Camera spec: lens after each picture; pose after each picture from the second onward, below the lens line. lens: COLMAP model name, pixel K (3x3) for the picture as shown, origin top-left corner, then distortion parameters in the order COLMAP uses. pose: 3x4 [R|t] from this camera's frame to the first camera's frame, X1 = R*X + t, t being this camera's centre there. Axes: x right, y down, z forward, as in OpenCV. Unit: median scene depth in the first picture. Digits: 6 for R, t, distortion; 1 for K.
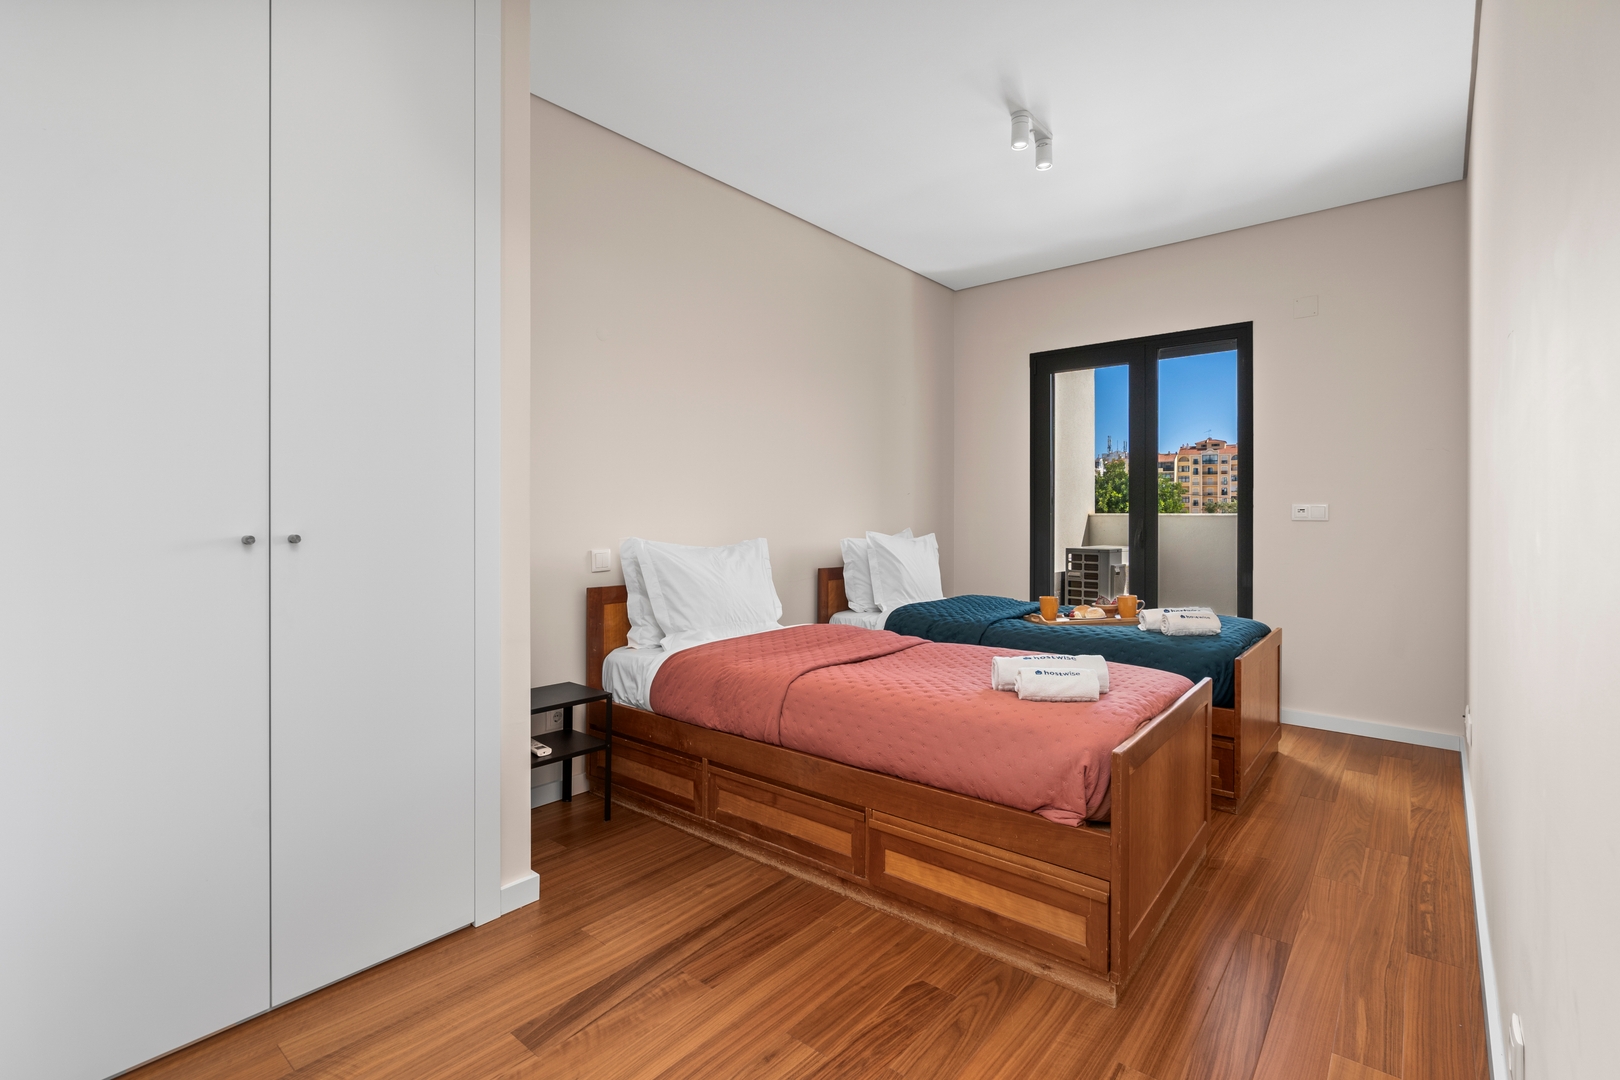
lens RADIAL K [[738.0, 0, 806.6], [0, 738.0, 521.5], [0, 0, 1]] dist [-0.001713, 0.000511]
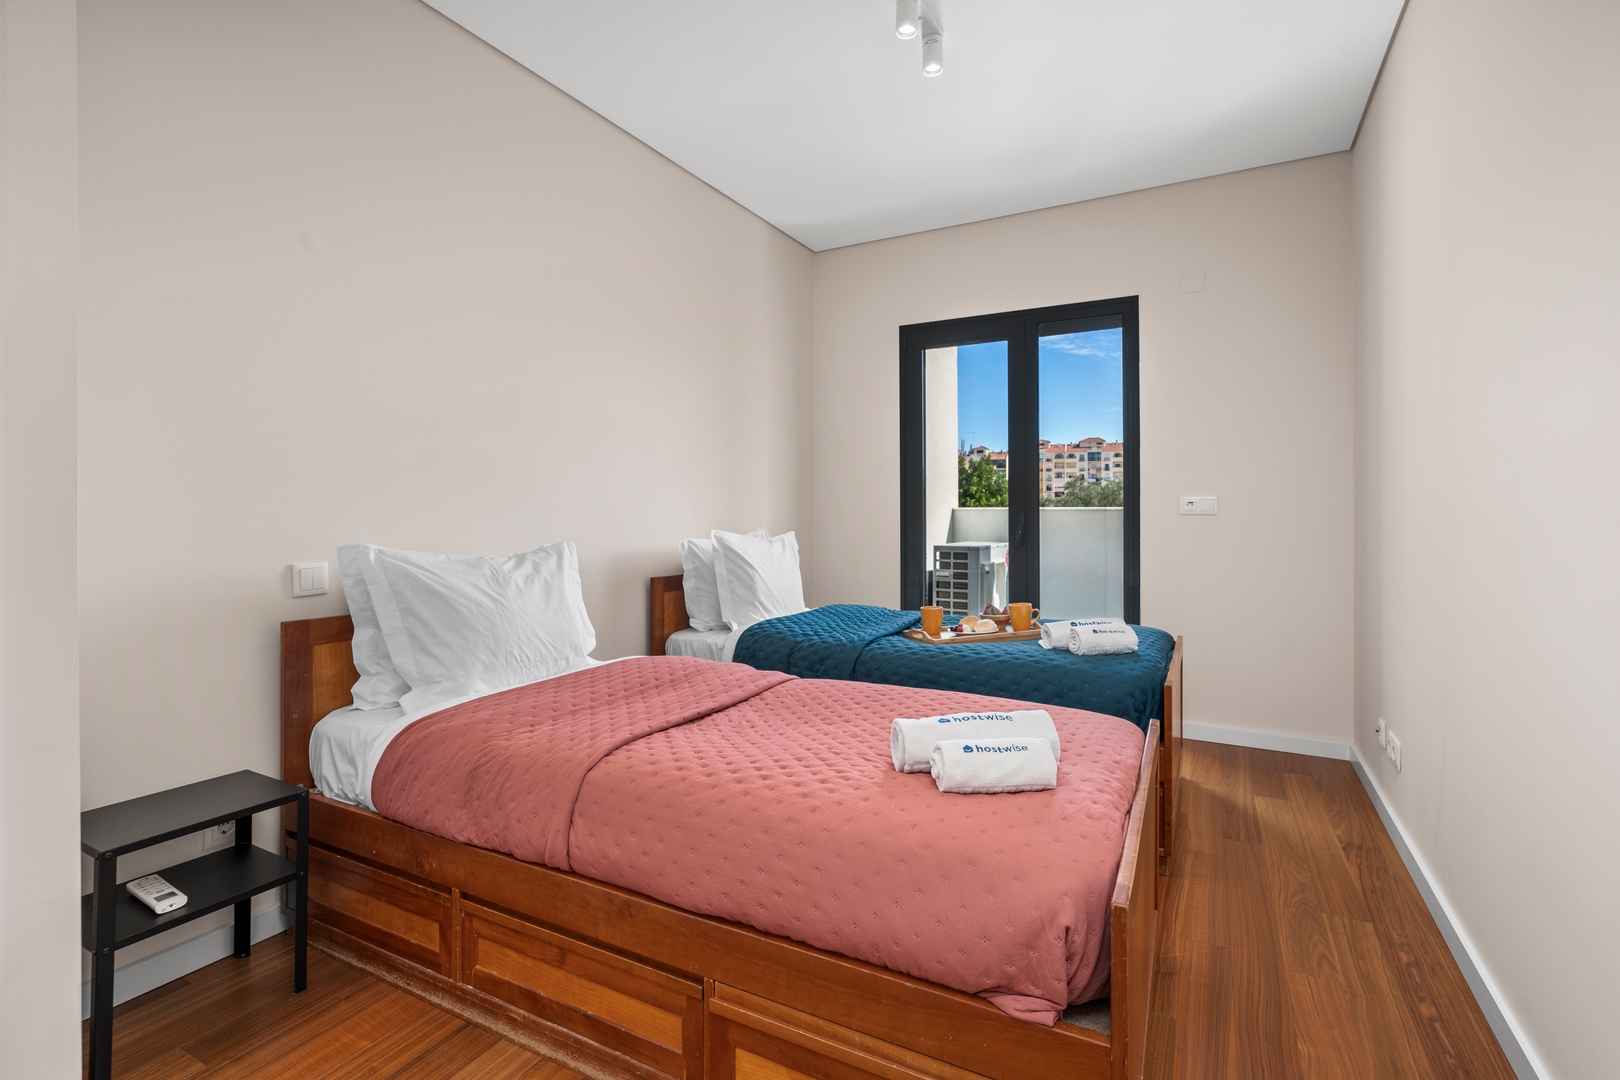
lens RADIAL K [[738.0, 0, 806.6], [0, 738.0, 521.5], [0, 0, 1]] dist [-0.001713, 0.000511]
pose [[0.979996, -0.006214, 0.198922, 0.033125], [0.004902, 0.999963, 0.007088, -0.002047], [-0.198959, -0.005972, 0.979990, 0.285793]]
